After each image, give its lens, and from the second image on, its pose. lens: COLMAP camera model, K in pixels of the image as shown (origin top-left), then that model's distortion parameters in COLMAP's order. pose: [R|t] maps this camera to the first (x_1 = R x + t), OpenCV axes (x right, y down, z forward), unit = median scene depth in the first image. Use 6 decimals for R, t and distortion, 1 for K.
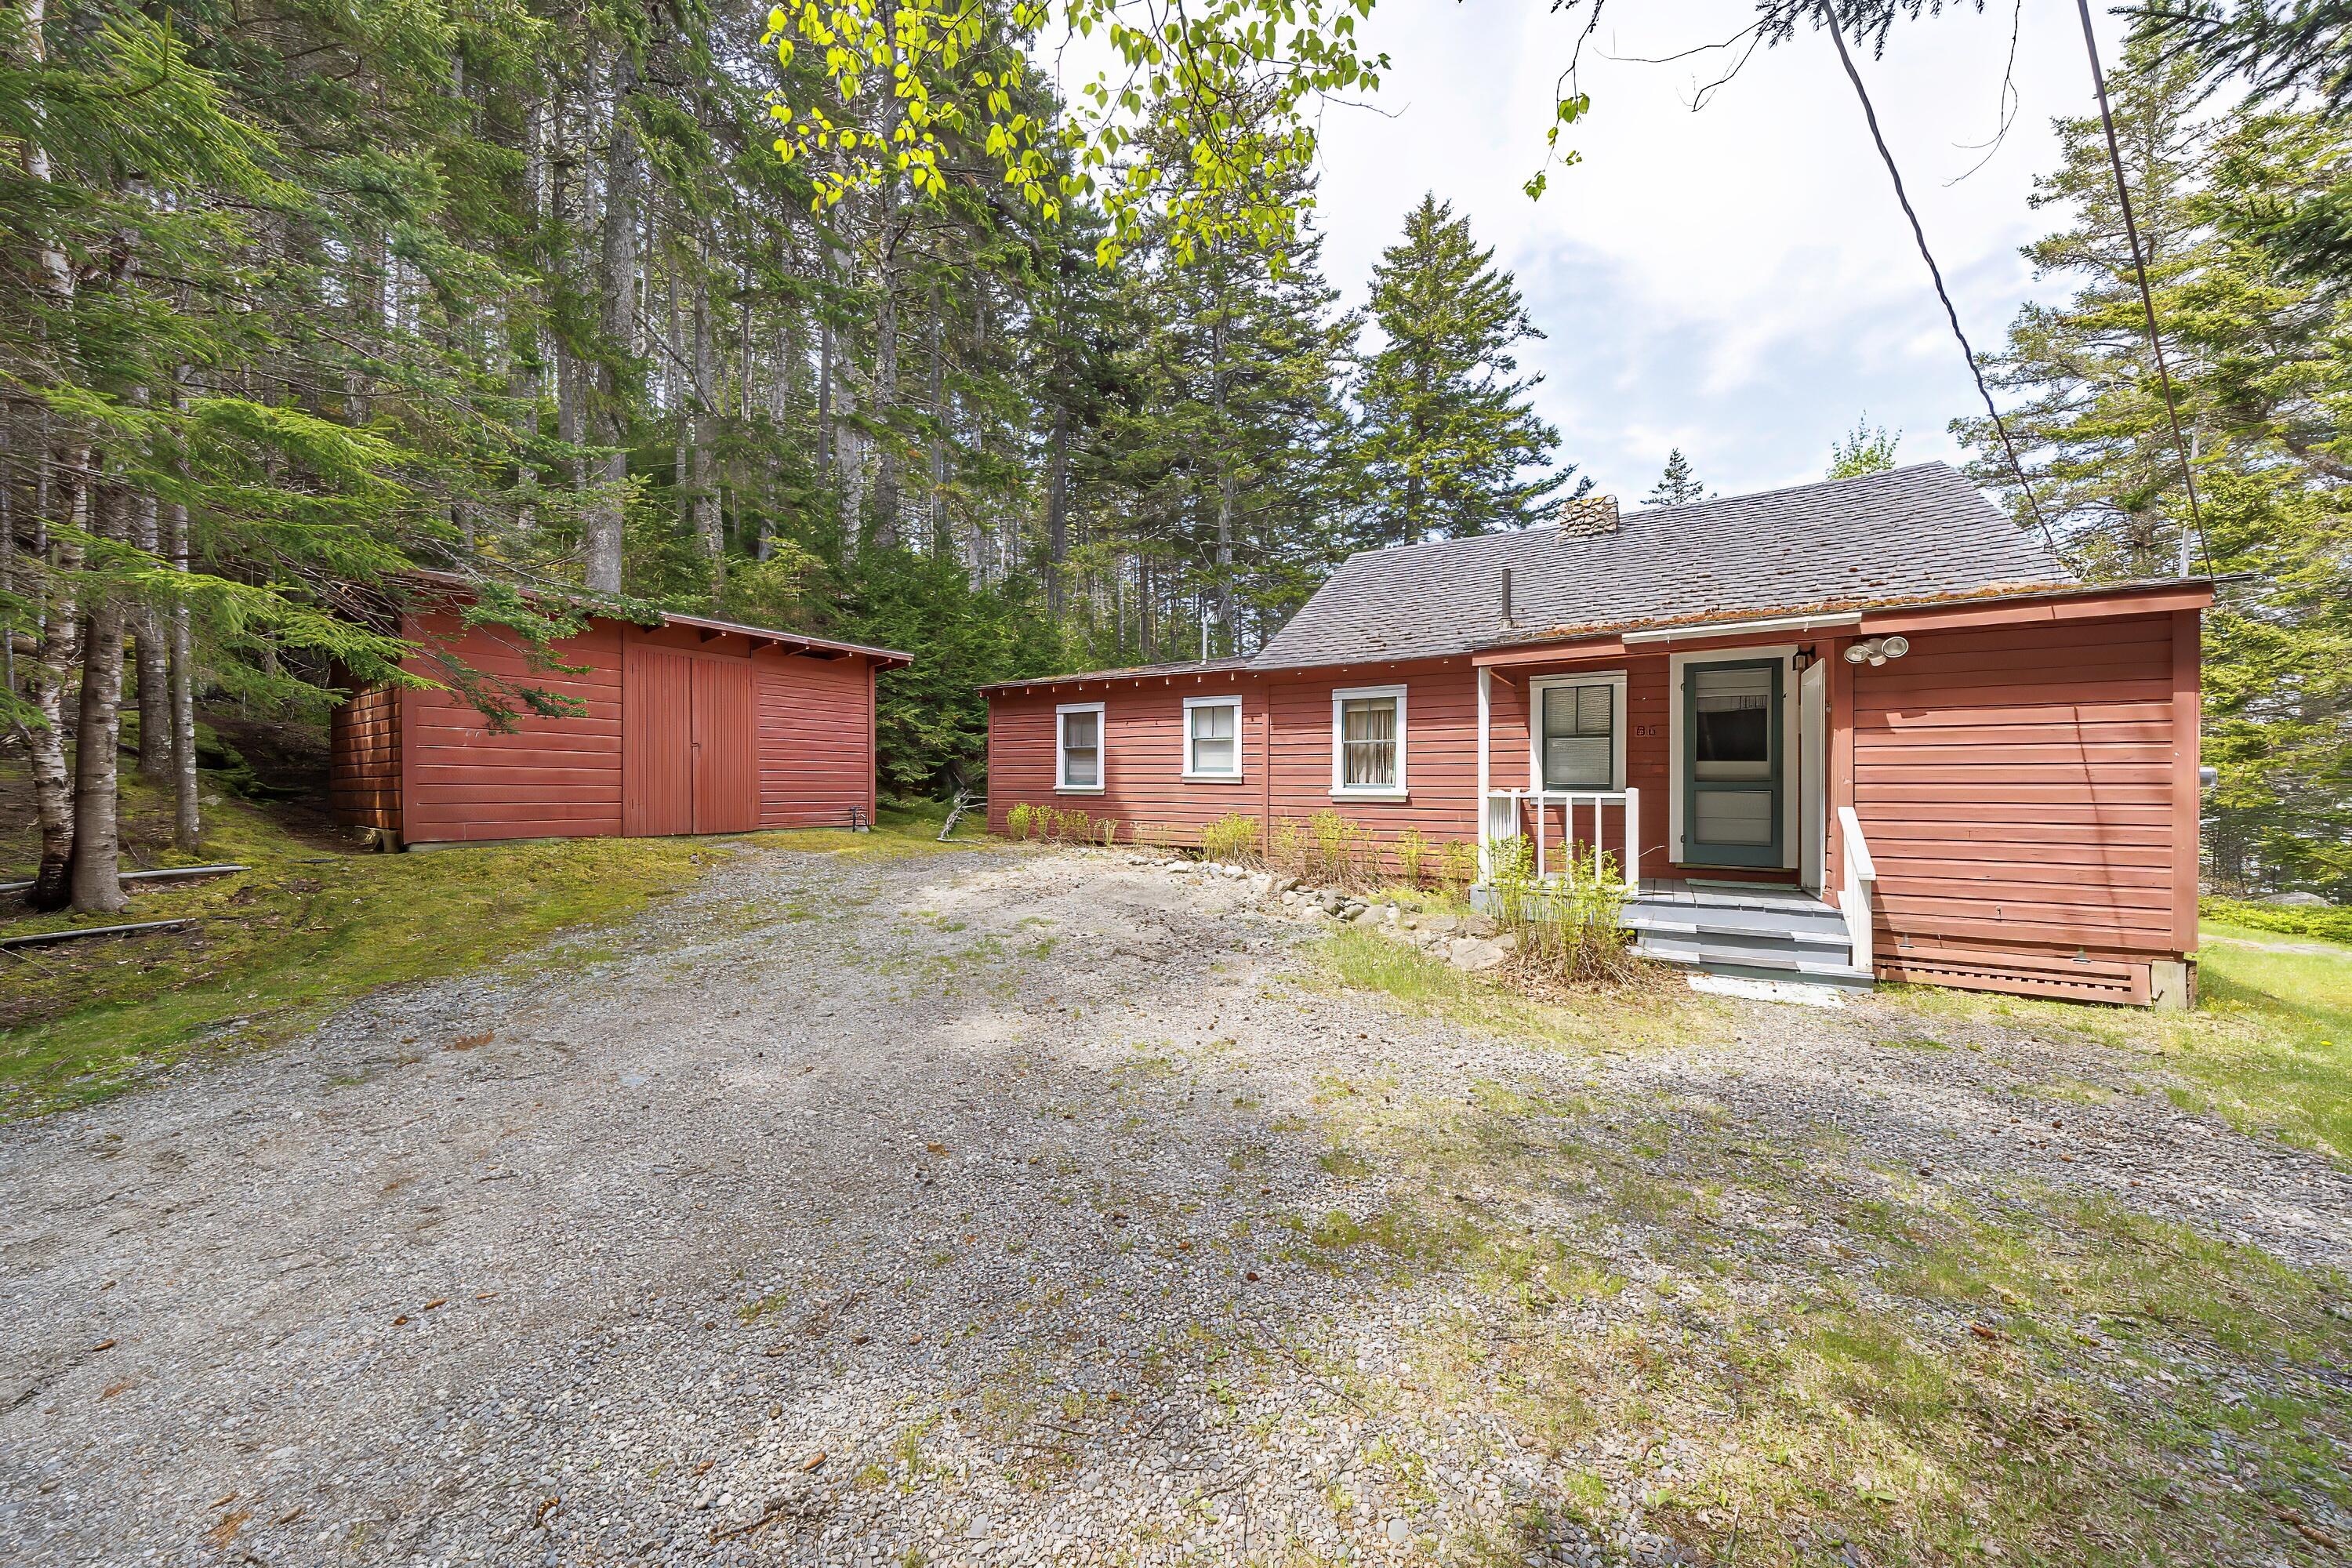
lens RADIAL K [[800.3, 0, 1172.1], [0, 800.3, 789.5], [0, 0, 1]] dist [0.000811, 0.000034]
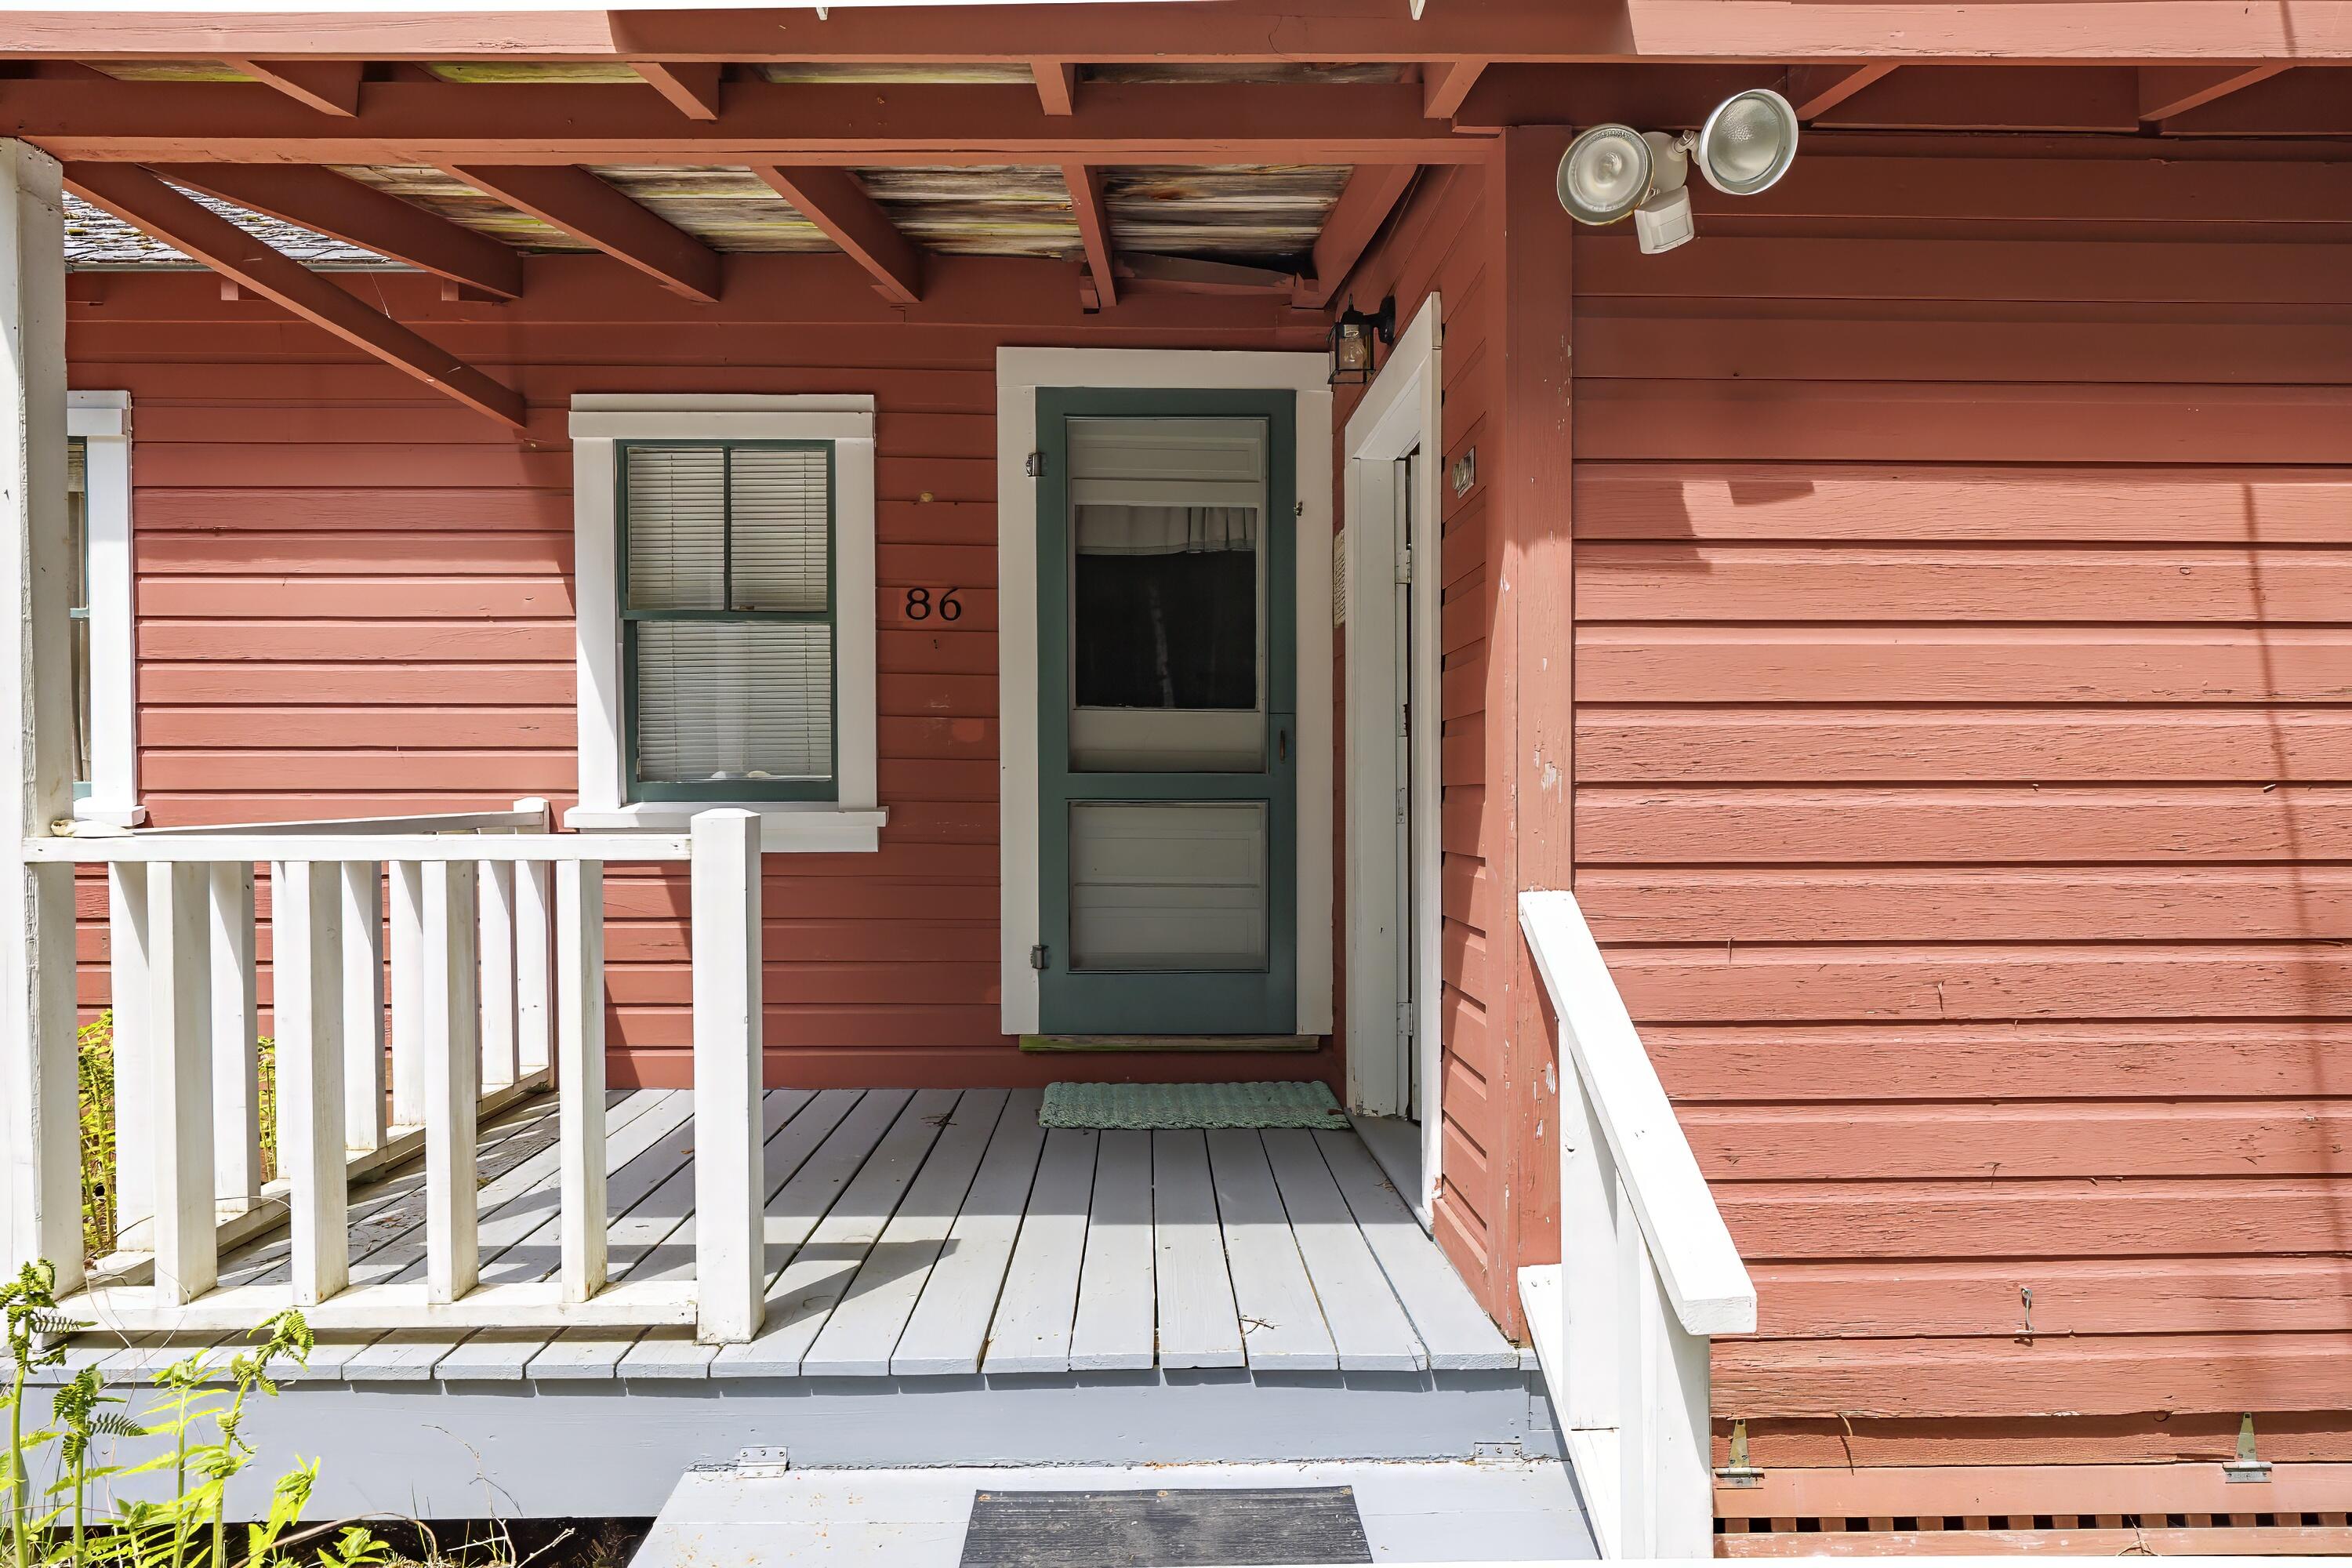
lens RADIAL K [[1288.0, 0, 1173.1], [0, 1288.0, 786.9], [0, 0, 1]] dist [-0.006060, -0.001540]
pose [[0.834750, -0.008186, 0.550569, 0.429798], [0.005537, 0.999964, 0.006472, -0.007420], [-0.550602, -0.002354, 0.834765, 0.586132]]
